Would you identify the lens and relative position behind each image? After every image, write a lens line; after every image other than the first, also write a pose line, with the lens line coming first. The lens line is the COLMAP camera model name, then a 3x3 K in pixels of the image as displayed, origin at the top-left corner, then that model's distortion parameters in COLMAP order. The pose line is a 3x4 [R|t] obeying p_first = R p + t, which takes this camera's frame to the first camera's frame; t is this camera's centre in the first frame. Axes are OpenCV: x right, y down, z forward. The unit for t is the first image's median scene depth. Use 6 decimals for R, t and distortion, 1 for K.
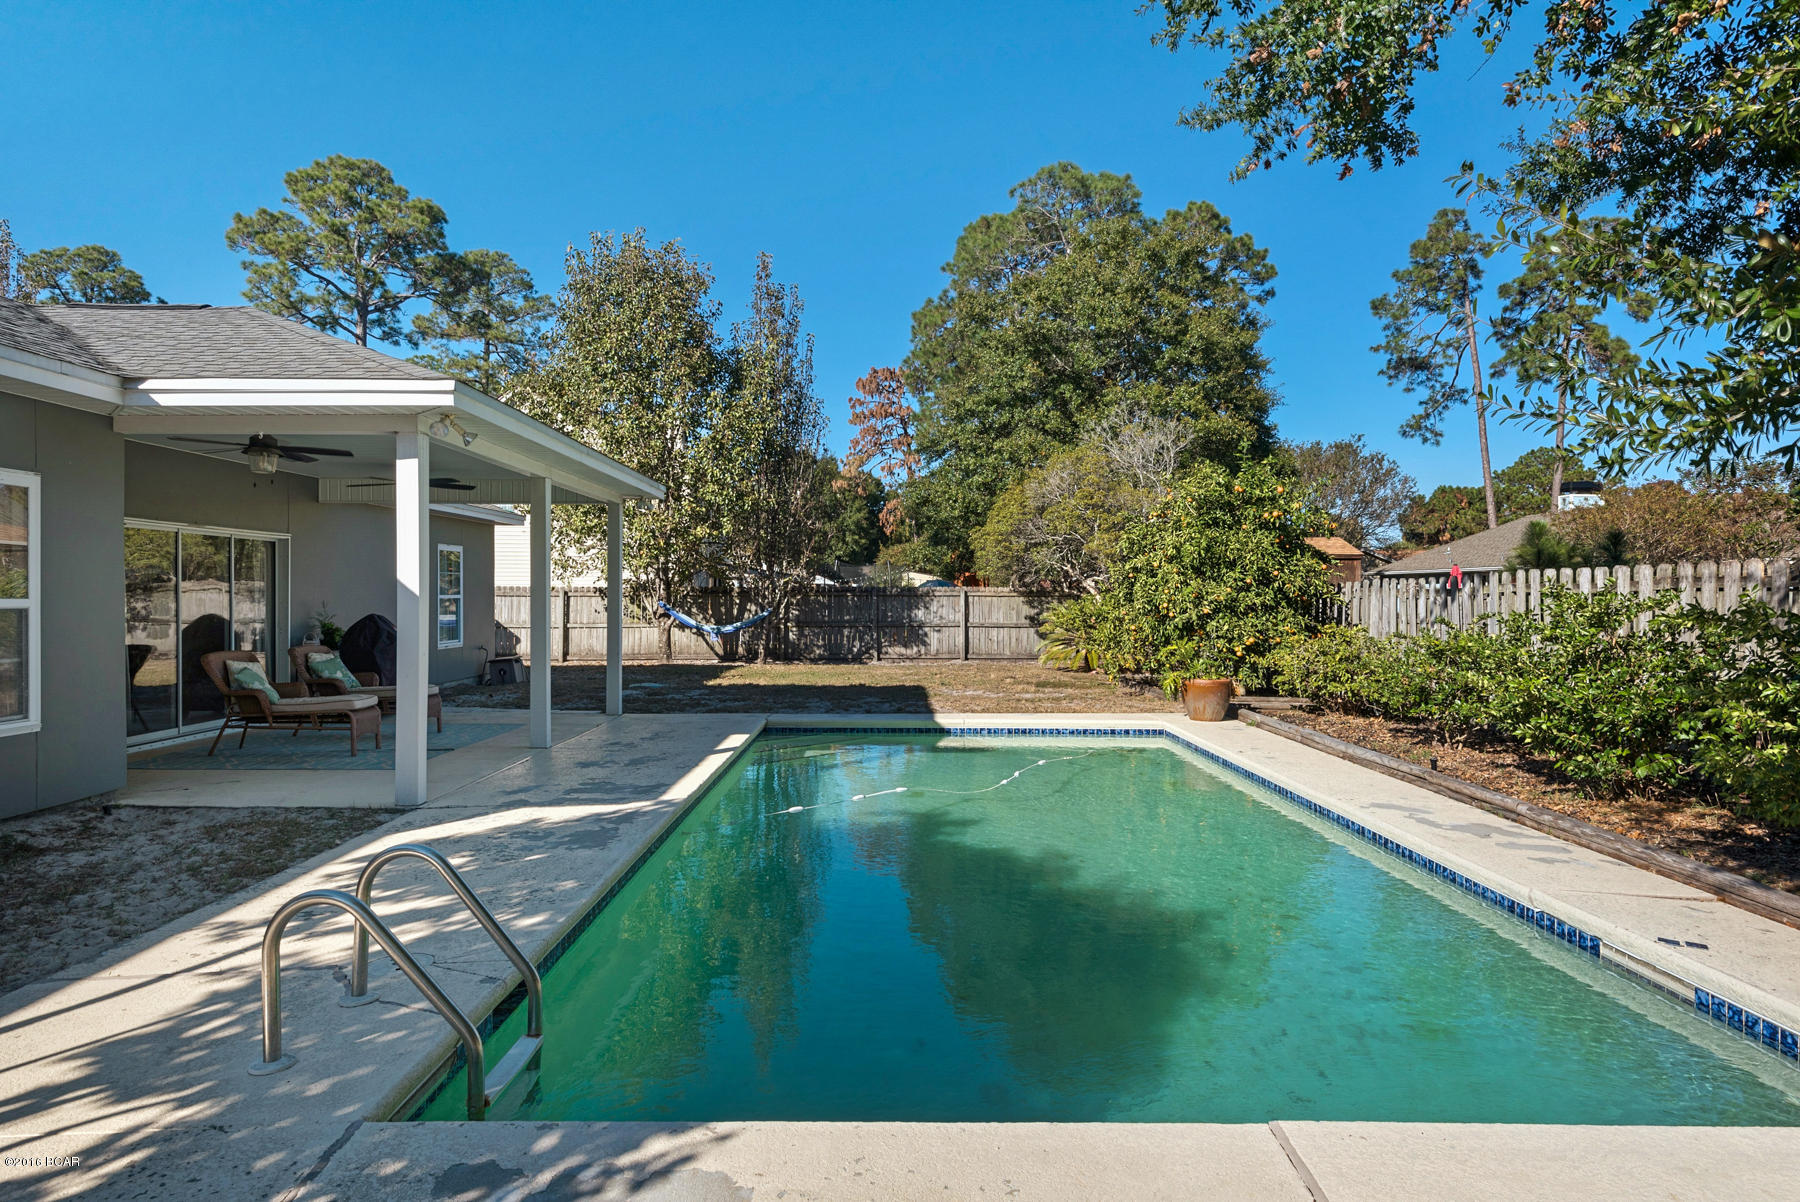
lens RADIAL K [[1047.8, 0, 915.1], [0, 1047.8, 601.7], [0, 0, 1]] dist [0.016694, -0.014756]
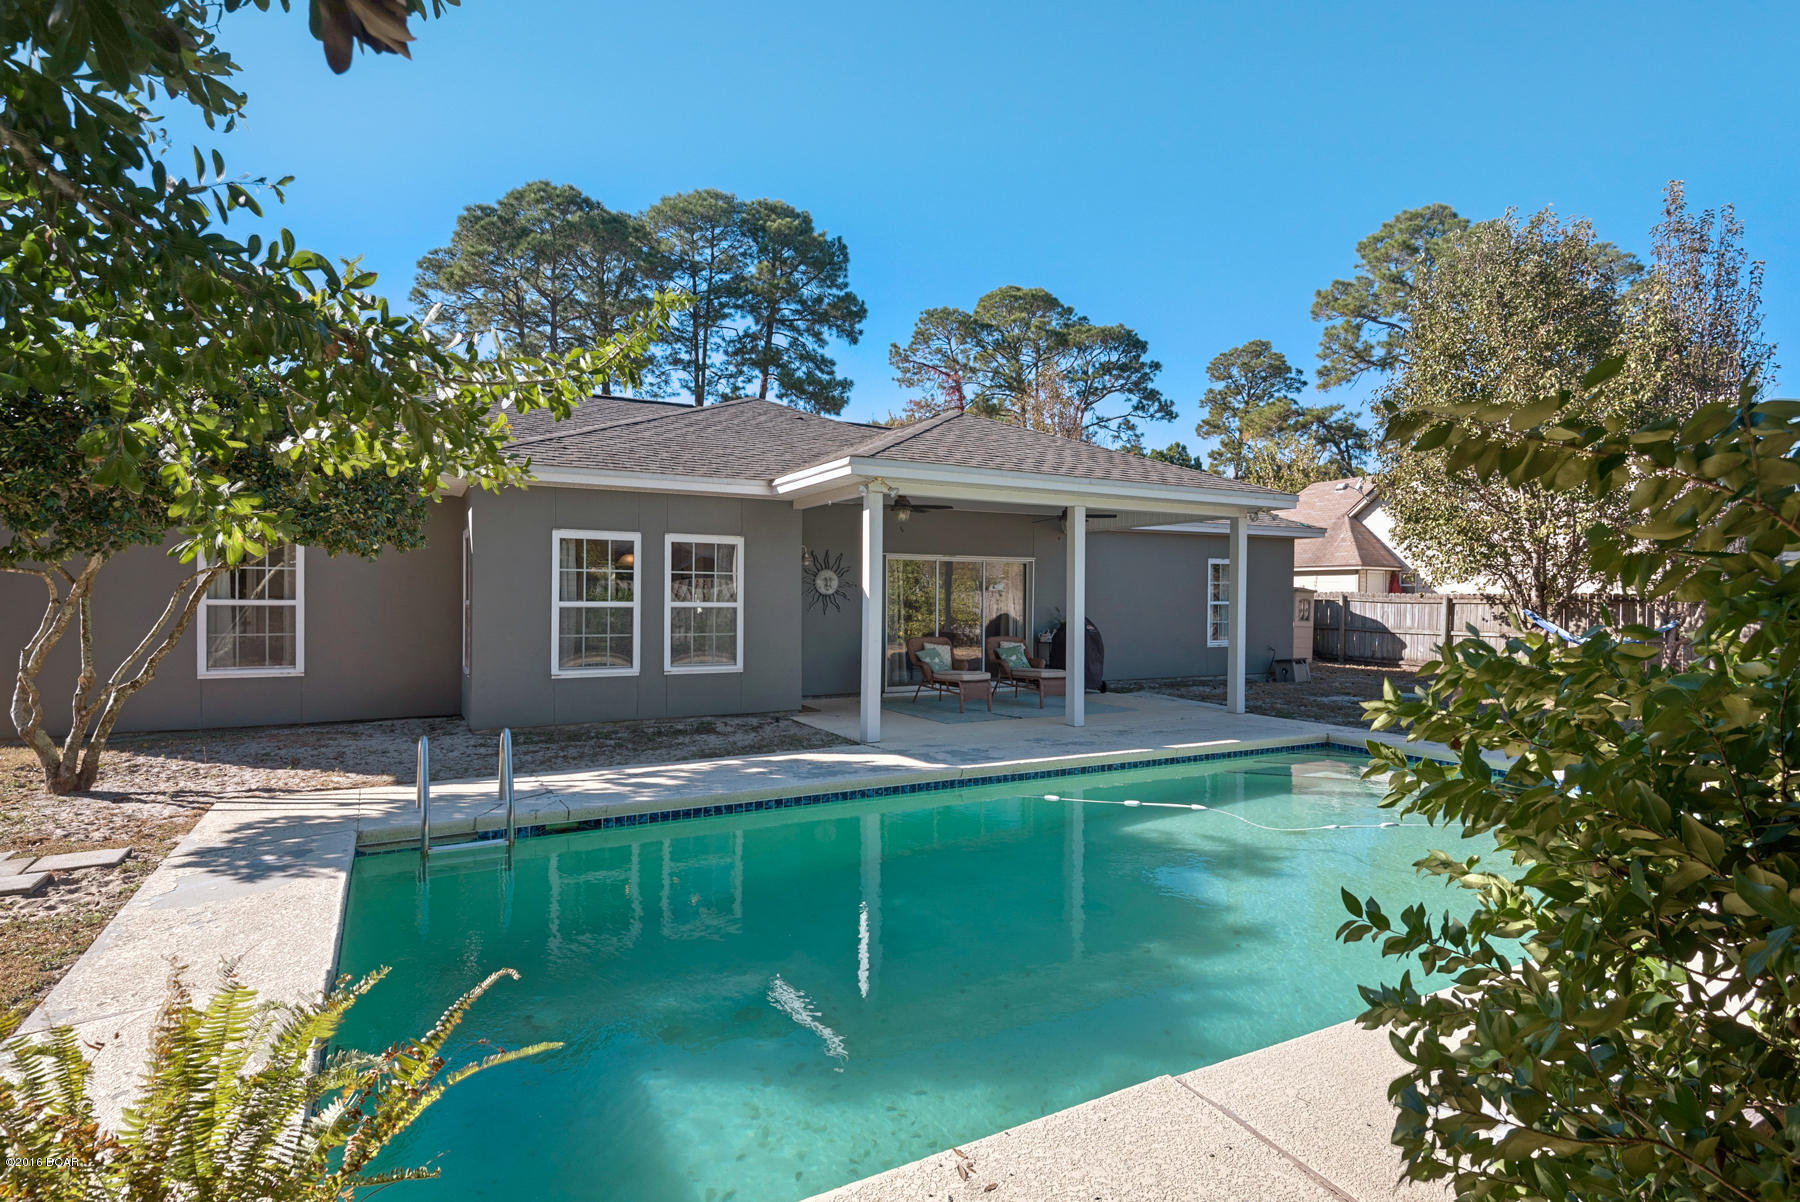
lens RADIAL K [[929.8, 0, 900.0], [0, 929.8, 601.0], [0, 0, 1]] dist [0.038878, -0.022888]
pose [[0.467271, 0.004820, -0.884101, 0.202038], [-0.010125, 0.999949, 0.000100, -0.002029], [0.884056, 0.008904, 0.467296, 0.119970]]
